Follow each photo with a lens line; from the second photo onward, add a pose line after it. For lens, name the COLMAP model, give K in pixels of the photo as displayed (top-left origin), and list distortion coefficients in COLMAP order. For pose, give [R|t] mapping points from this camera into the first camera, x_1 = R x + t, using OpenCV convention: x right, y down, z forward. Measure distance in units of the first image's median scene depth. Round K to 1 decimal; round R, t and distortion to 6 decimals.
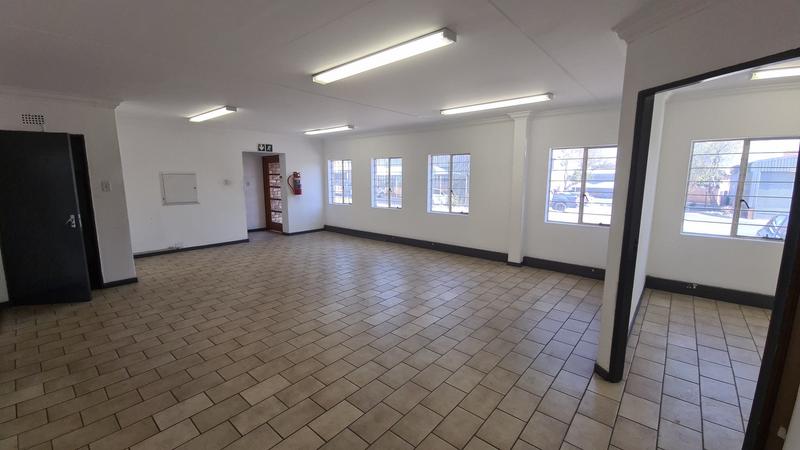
lens RADIAL K [[322.2, 0, 397.0], [0, 322.2, 220.1], [0, 0, 1]] dist [0.008143, -0.005833]
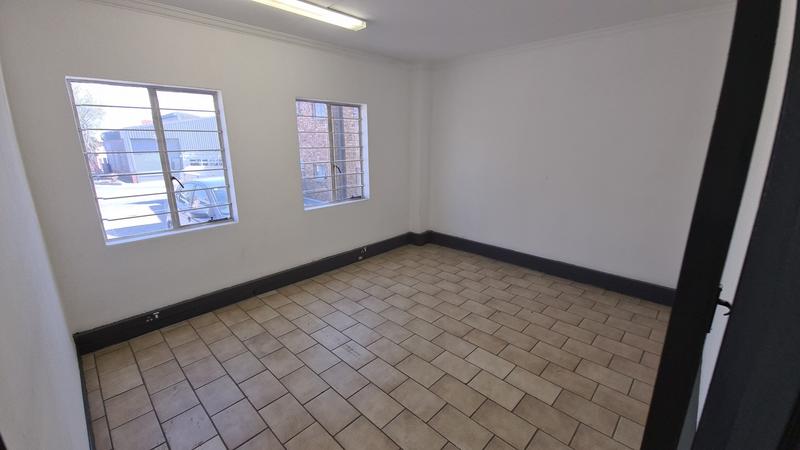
lens RADIAL K [[322.2, 0, 398.3], [0, 322.2, 227.1], [0, 0, 1]] dist [0.008143, -0.005833]
pose [[0.051945, -0.254495, 0.965678, 0.366206], [0.143953, 0.958793, 0.244937, -0.058614], [-0.988220, 0.126289, 0.086440, 0.445061]]
